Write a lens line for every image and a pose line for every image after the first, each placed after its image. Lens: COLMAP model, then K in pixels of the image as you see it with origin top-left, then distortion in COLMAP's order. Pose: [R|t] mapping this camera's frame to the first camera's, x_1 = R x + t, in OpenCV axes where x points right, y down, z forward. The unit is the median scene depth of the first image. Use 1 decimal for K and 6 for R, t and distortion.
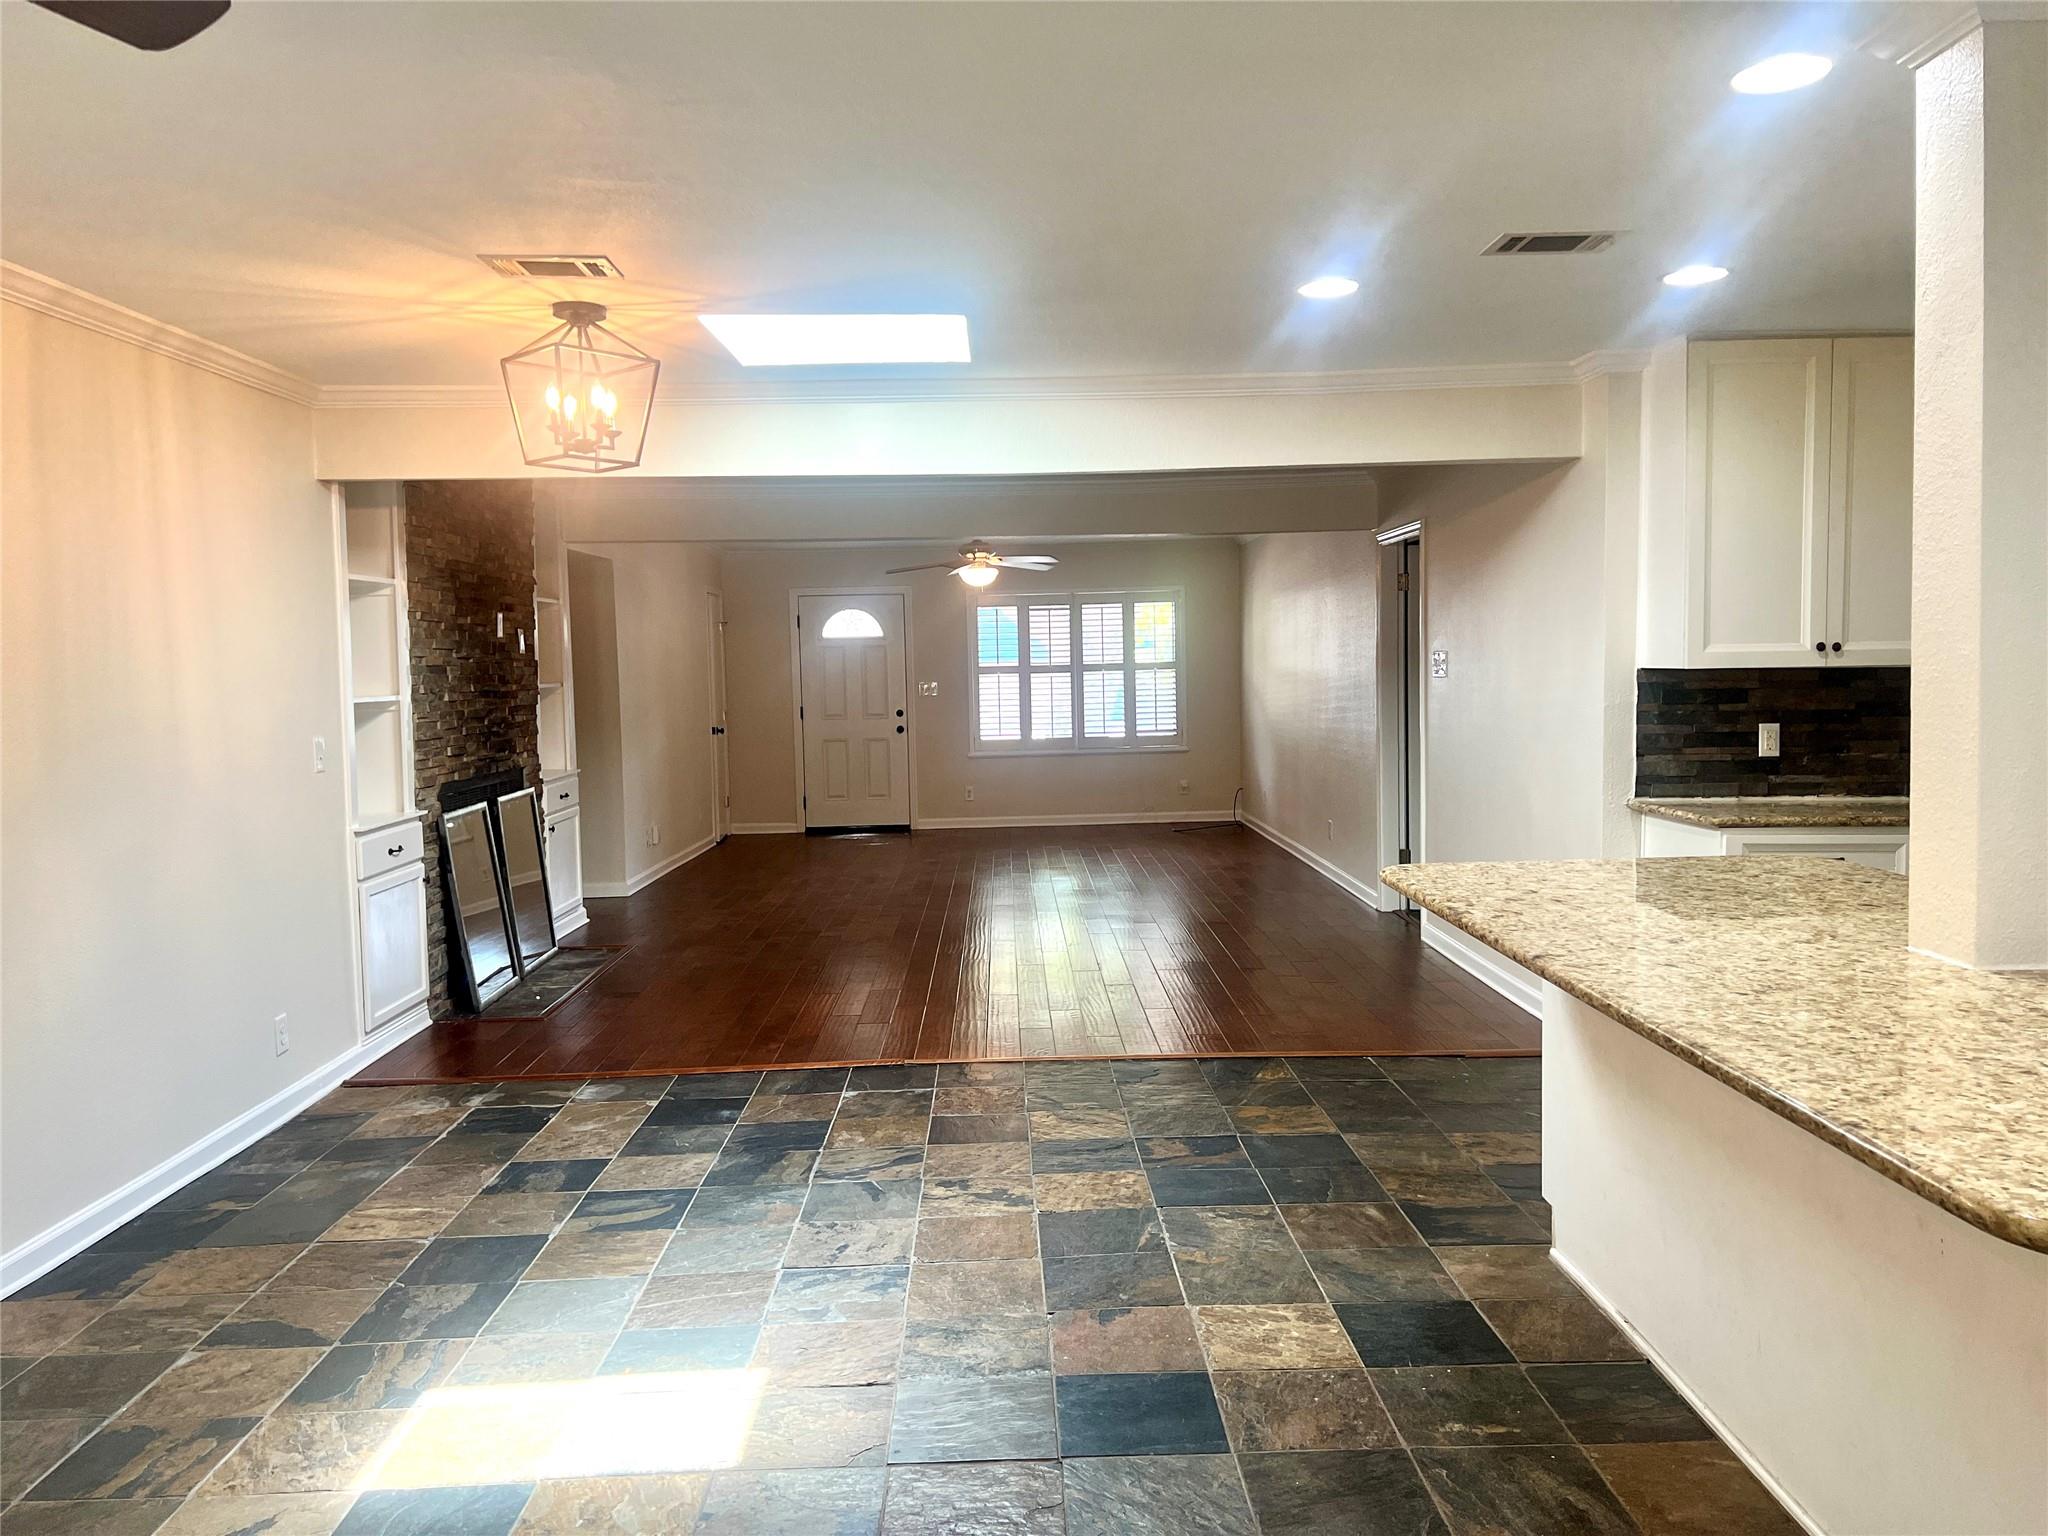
lens RADIAL K [[1541.6, 0, 1024.6], [0, 1541.6, 779.1], [0, 0, 1]] dist [0.020590, -0.020365]
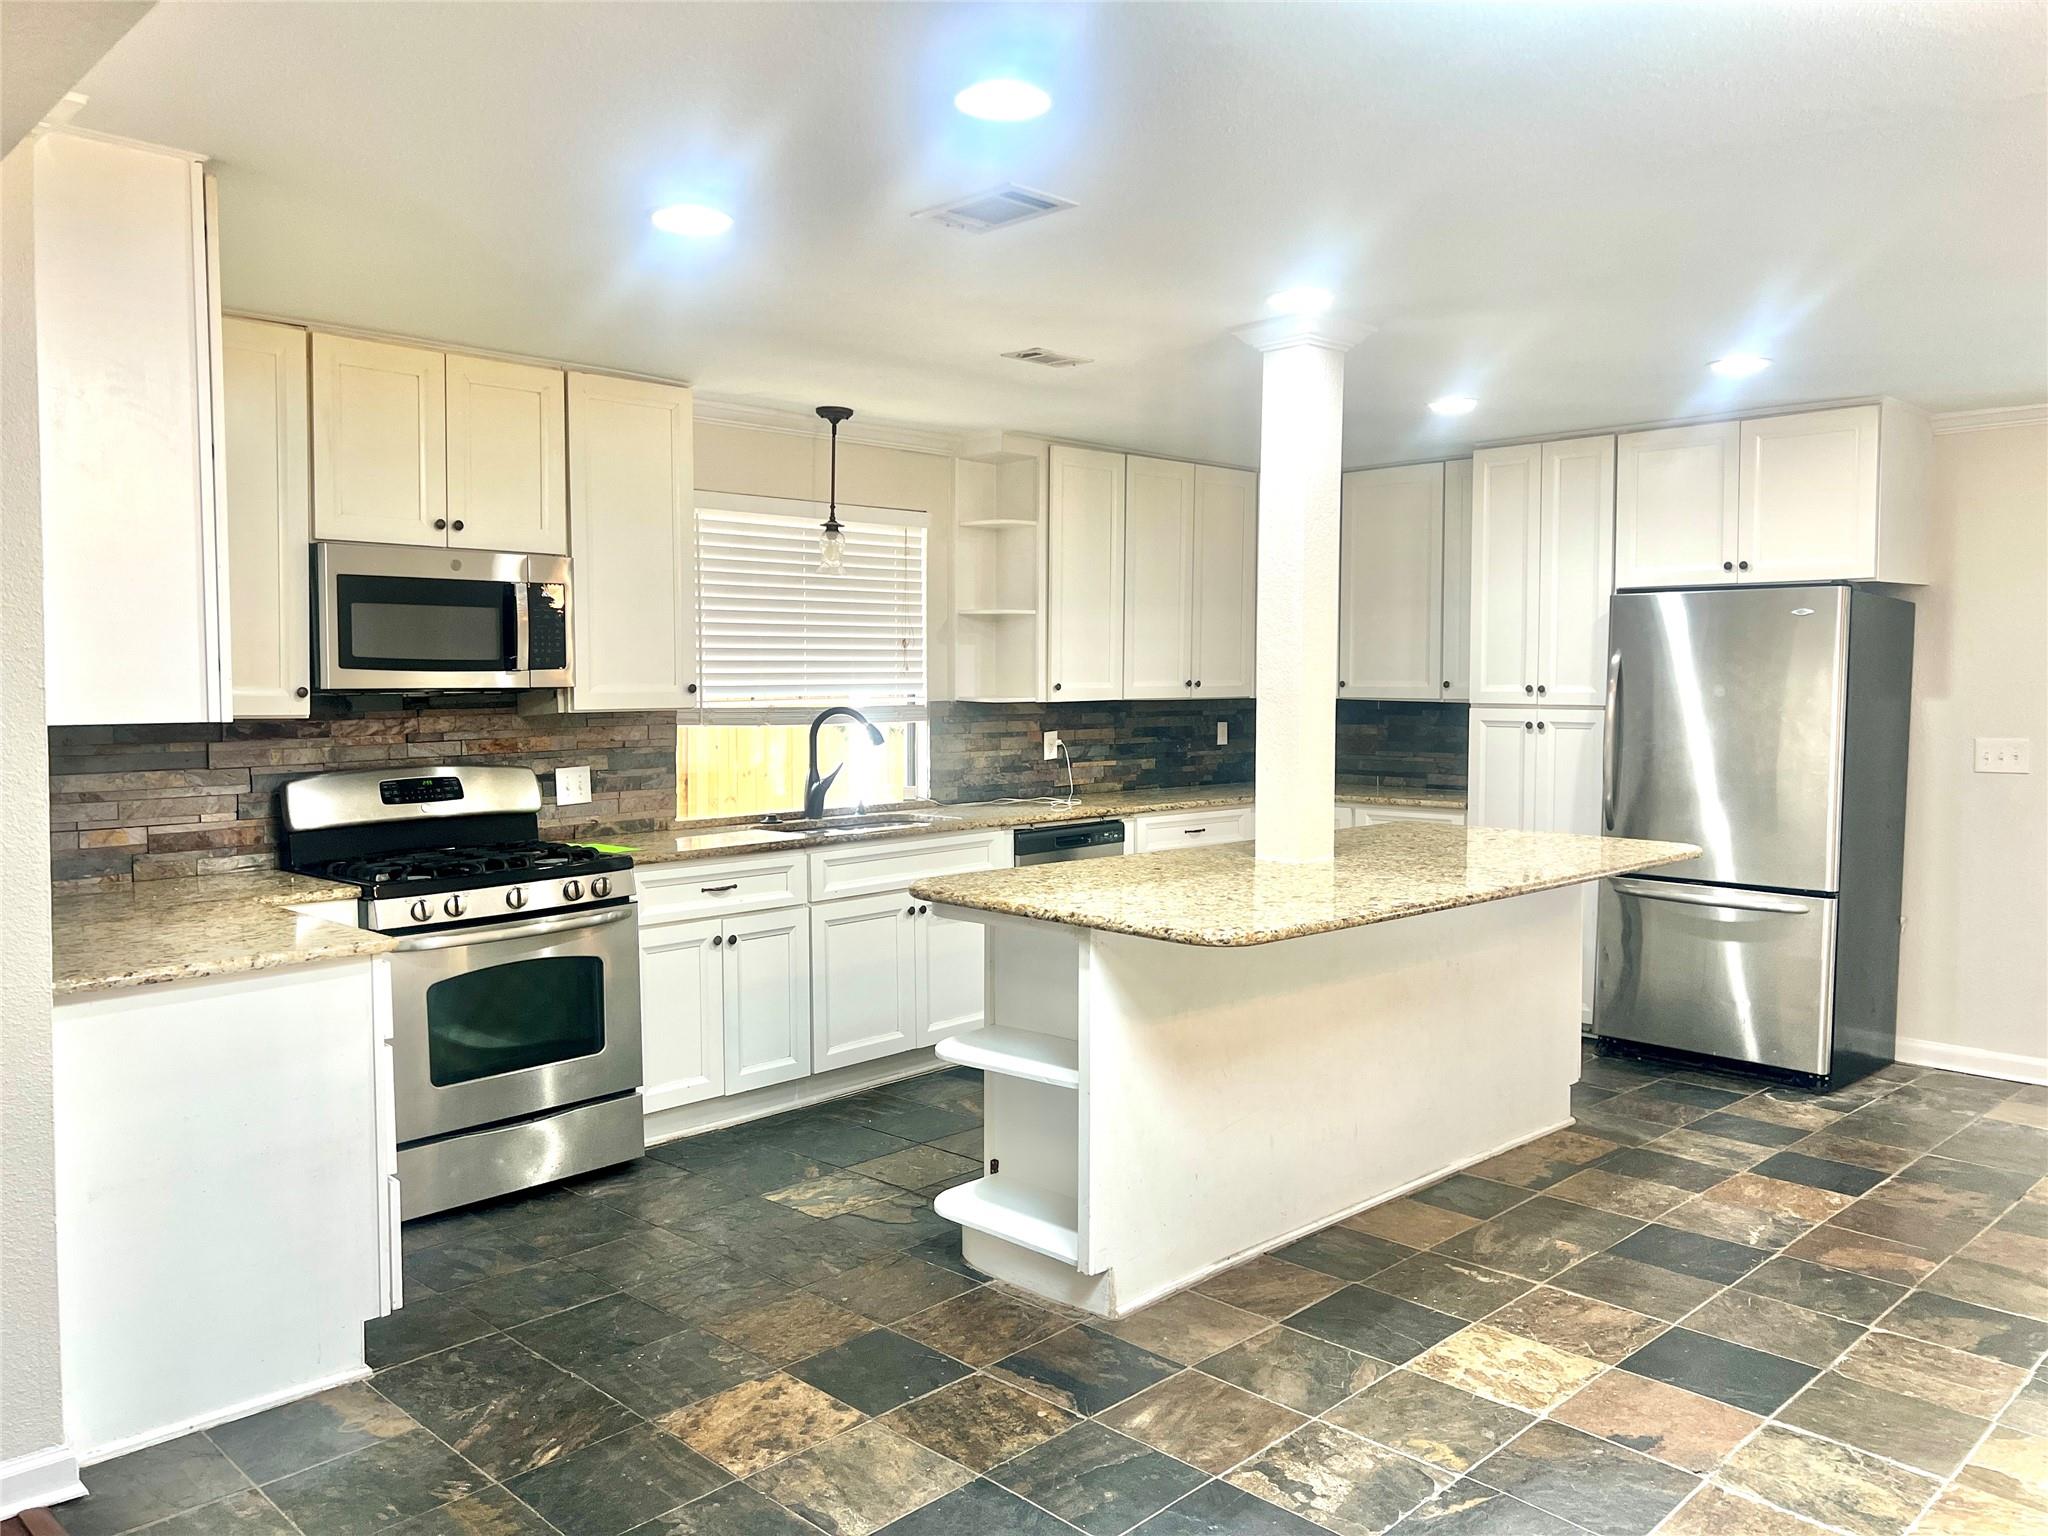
lens RADIAL K [[1541.6, 0, 1007.0], [0, 1541.6, 757.4], [0, 0, 1]] dist [0.020590, -0.020365]
pose [[-0.683069, -0.022573, 0.730005, -0.265236], [0.068424, 0.993148, 0.094734, -0.114712], [-0.727142, 0.114660, -0.676844, 1.454943]]
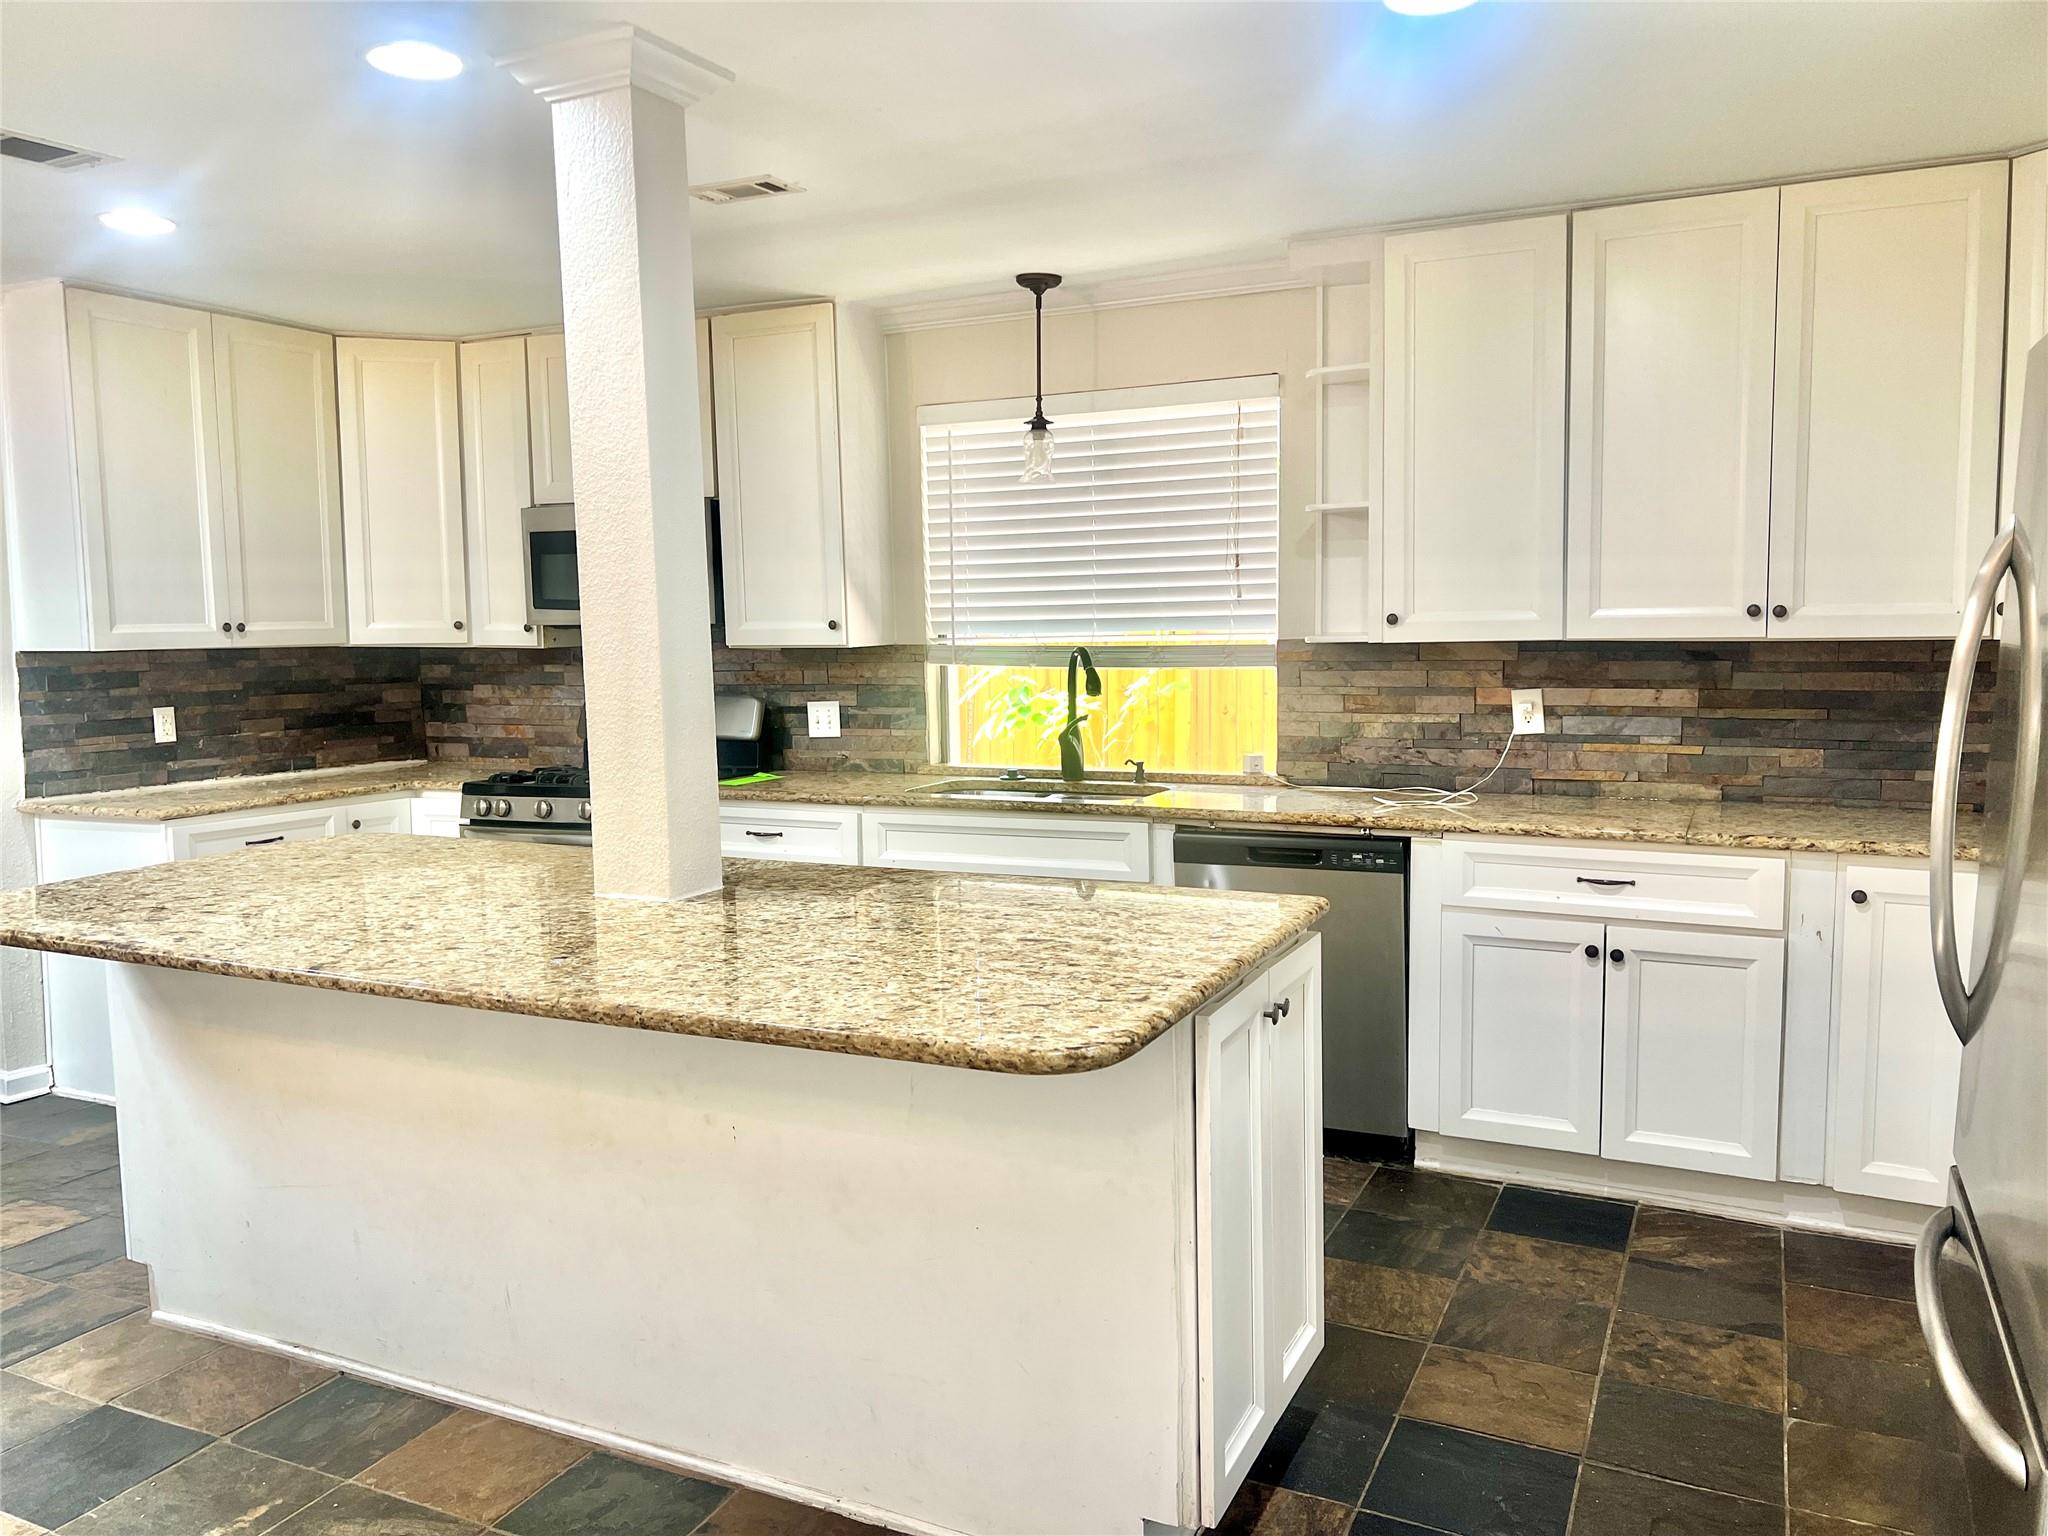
lens RADIAL K [[1541.6, 0, 1020.7], [0, 1541.6, 762.2], [0, 0, 1]] dist [0.020590, -0.020365]
pose [[0.453329, -0.078386, 0.887890, -0.170026], [0.077308, 0.995830, 0.048443, -0.010463], [-0.887985, 0.046681, 0.457498, 0.128008]]
